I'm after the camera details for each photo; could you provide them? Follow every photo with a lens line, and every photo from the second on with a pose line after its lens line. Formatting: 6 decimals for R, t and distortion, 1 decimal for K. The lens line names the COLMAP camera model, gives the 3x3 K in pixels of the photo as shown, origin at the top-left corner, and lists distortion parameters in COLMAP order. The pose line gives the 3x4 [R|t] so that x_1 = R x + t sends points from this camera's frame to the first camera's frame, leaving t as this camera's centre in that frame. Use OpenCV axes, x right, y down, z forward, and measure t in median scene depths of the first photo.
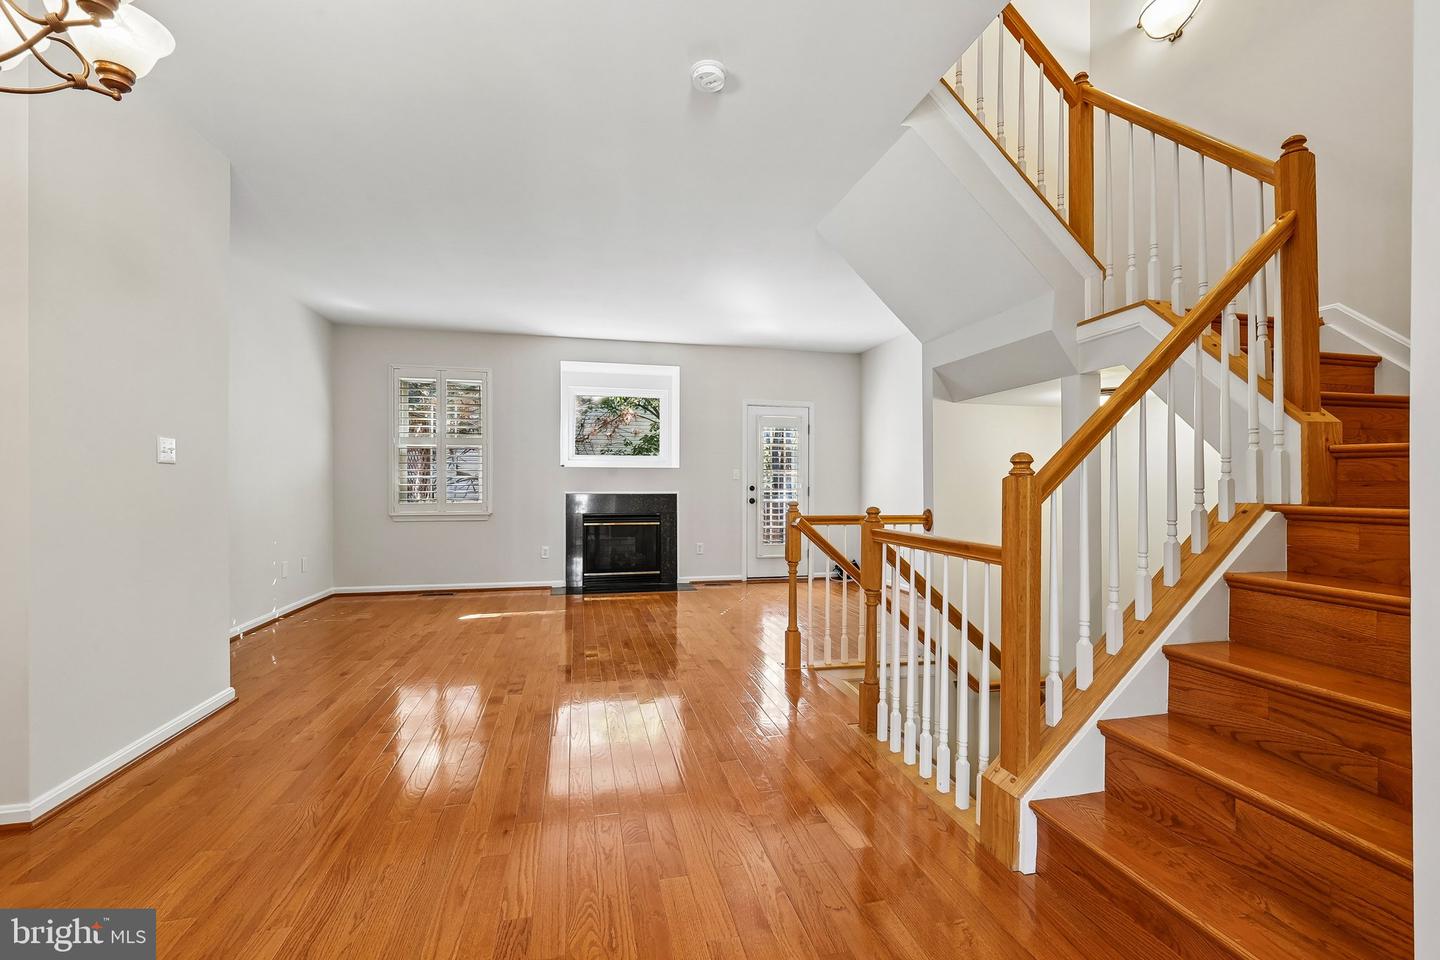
lens RADIAL K [[626.5, 0, 723.0], [0, 626.5, 485.7], [0, 0, 1]] dist [-0.000557, 0.000405]
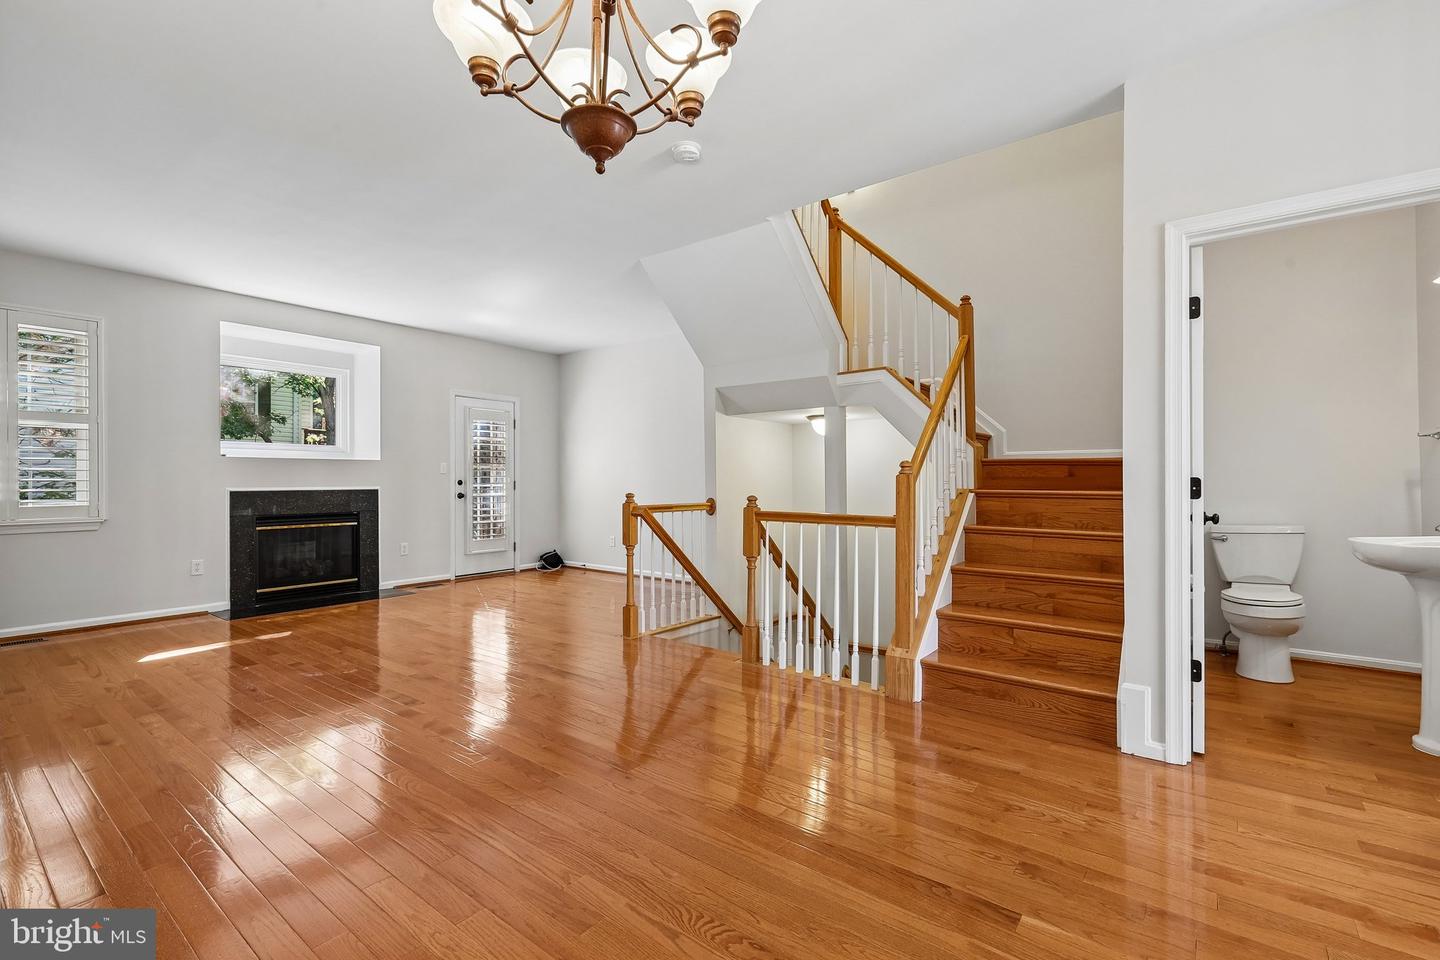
lens RADIAL K [[634.4, 0, 720.0], [0, 634.4, 480.0], [0, 0, 1]] dist [0.002265, 0.000178]
pose [[0.778625, -0.003064, 0.627482, -0.272855], [0.002148, 0.999995, 0.002217, -0.001260], [-0.627486, -0.000378, 0.778628, -0.008447]]
